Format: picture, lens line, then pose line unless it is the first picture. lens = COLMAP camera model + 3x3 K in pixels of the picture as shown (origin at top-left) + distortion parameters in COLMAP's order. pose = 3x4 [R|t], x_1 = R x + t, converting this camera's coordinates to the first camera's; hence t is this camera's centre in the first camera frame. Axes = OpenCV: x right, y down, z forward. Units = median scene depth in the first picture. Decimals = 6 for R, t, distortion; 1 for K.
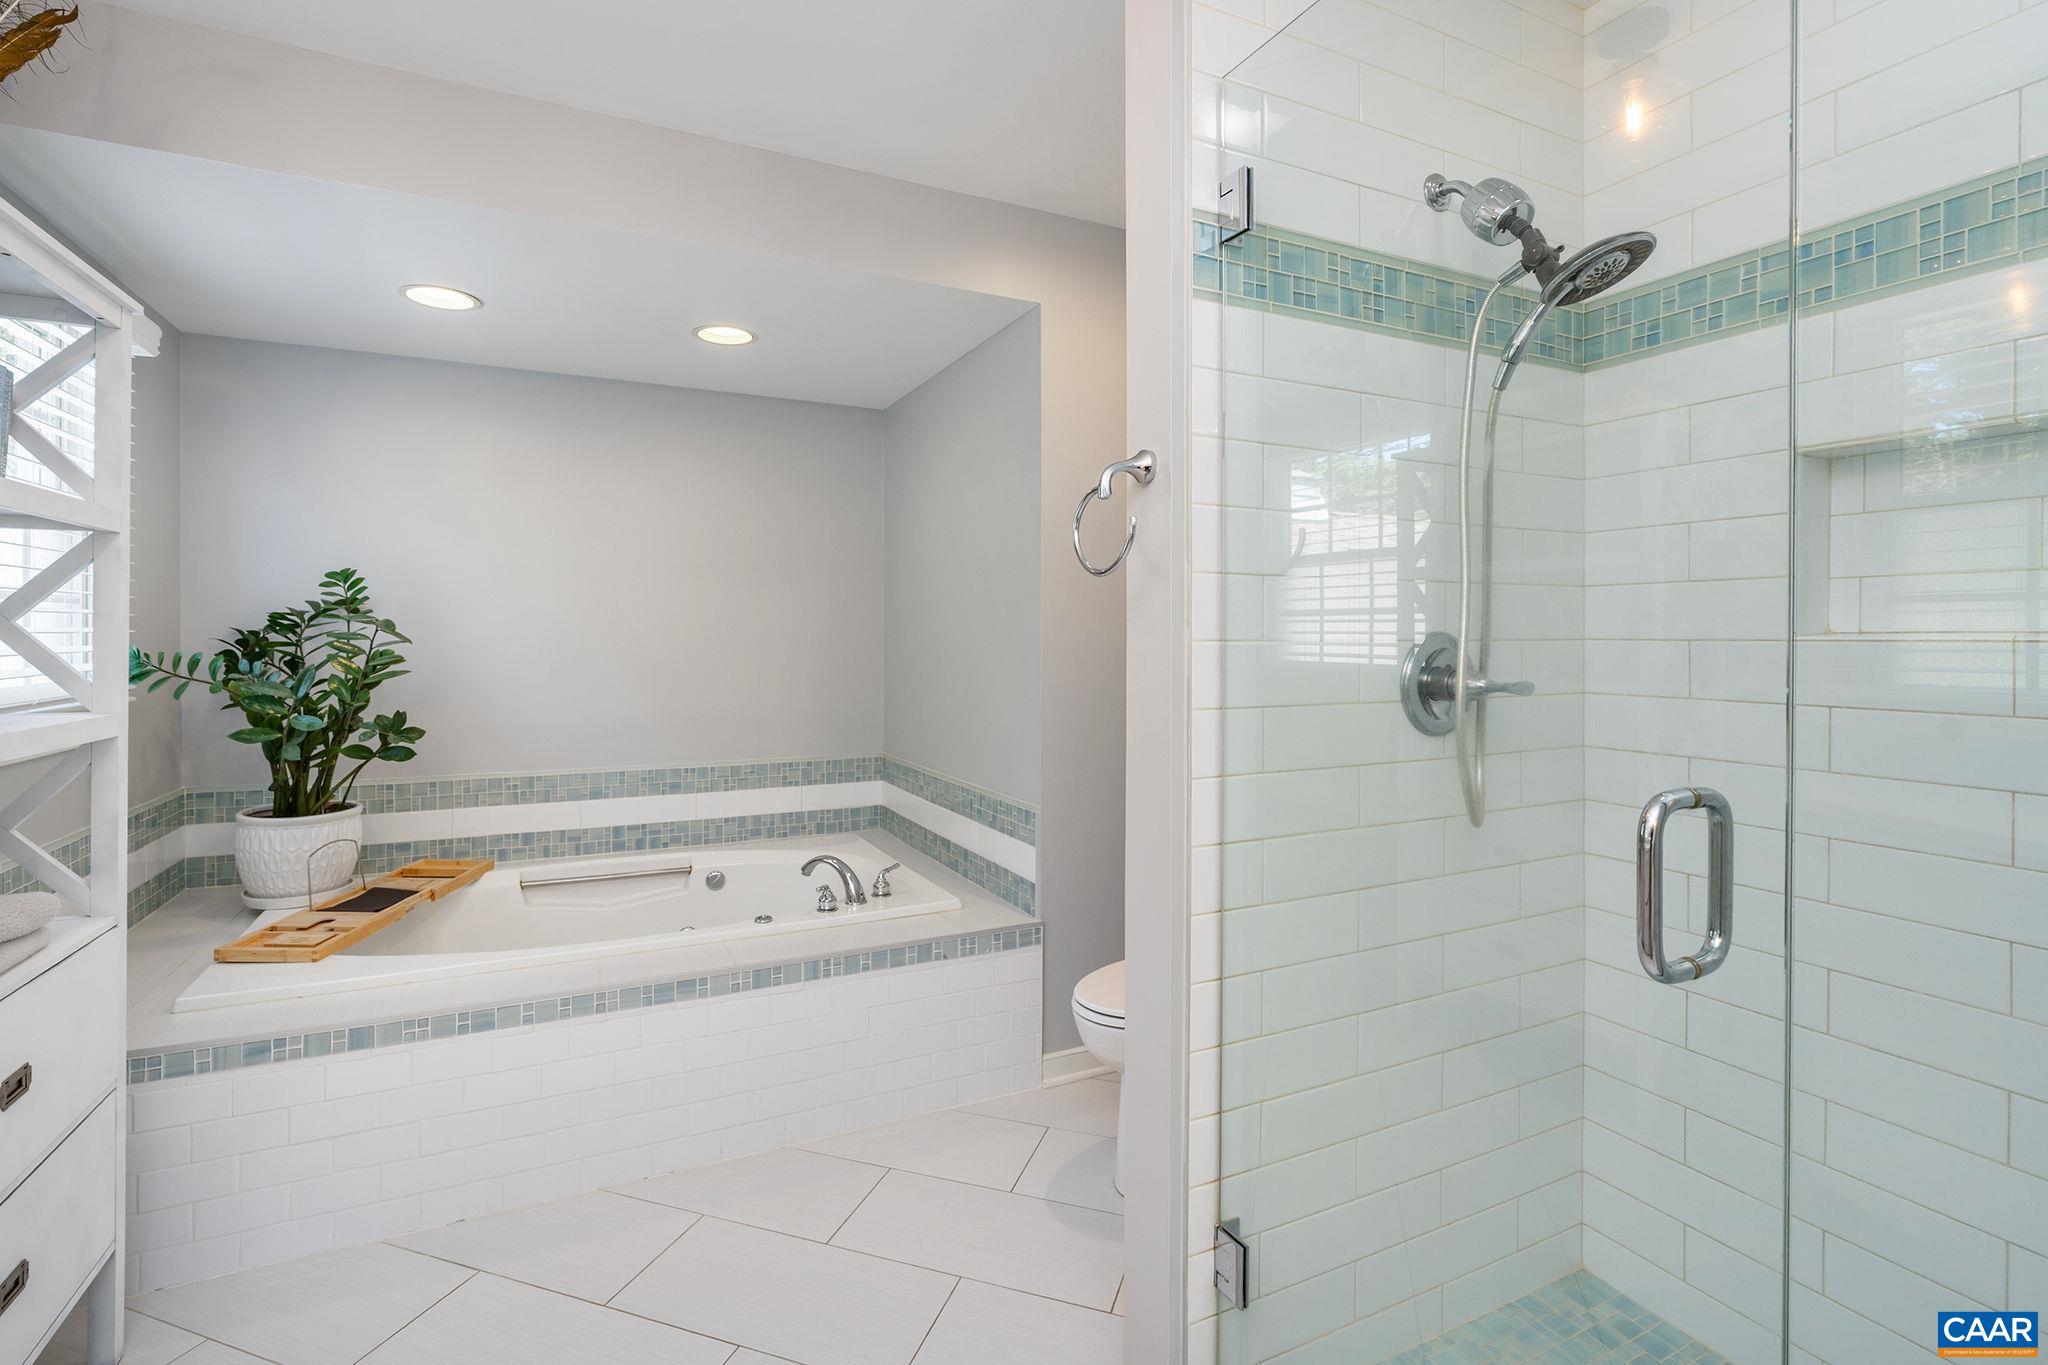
lens RADIAL K [[936.0, 0, 1000.3], [0, 936.0, 638.8], [0, 0, 1]] dist [0.002735, -0.000100]
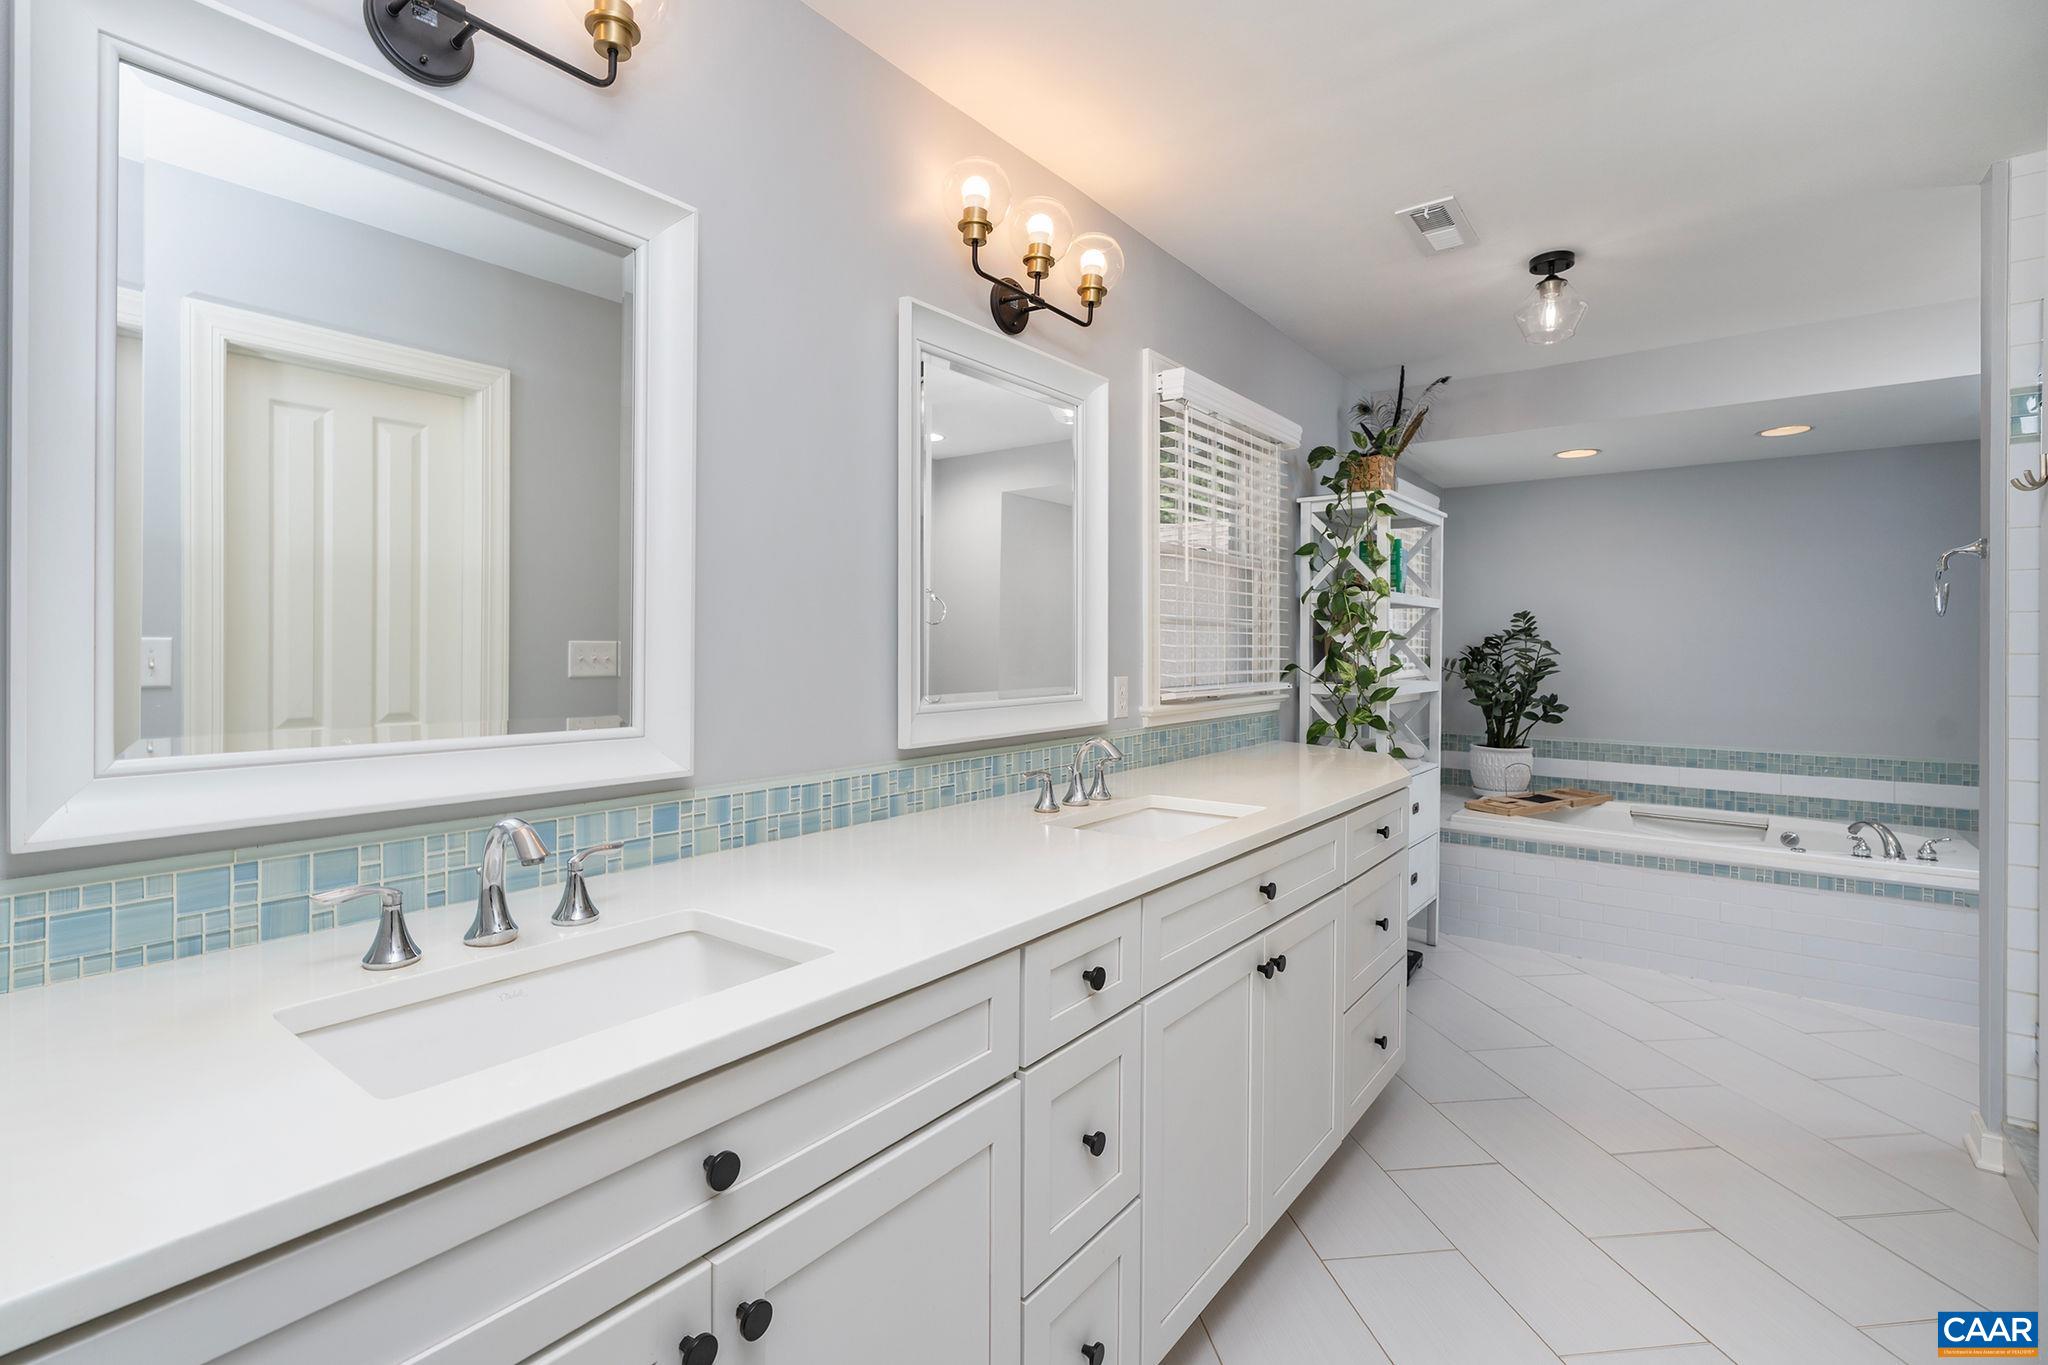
lens RADIAL K [[936.0, 0, 1011.2], [0, 936.0, 647.0], [0, 0, 1]] dist [0.002735, -0.000100]
pose [[0.443807, 0.000001, -0.896122, 0.447195], [-0.004633, 0.999987, -0.002293, -0.000167], [0.896110, 0.005170, 0.443801, -0.640145]]
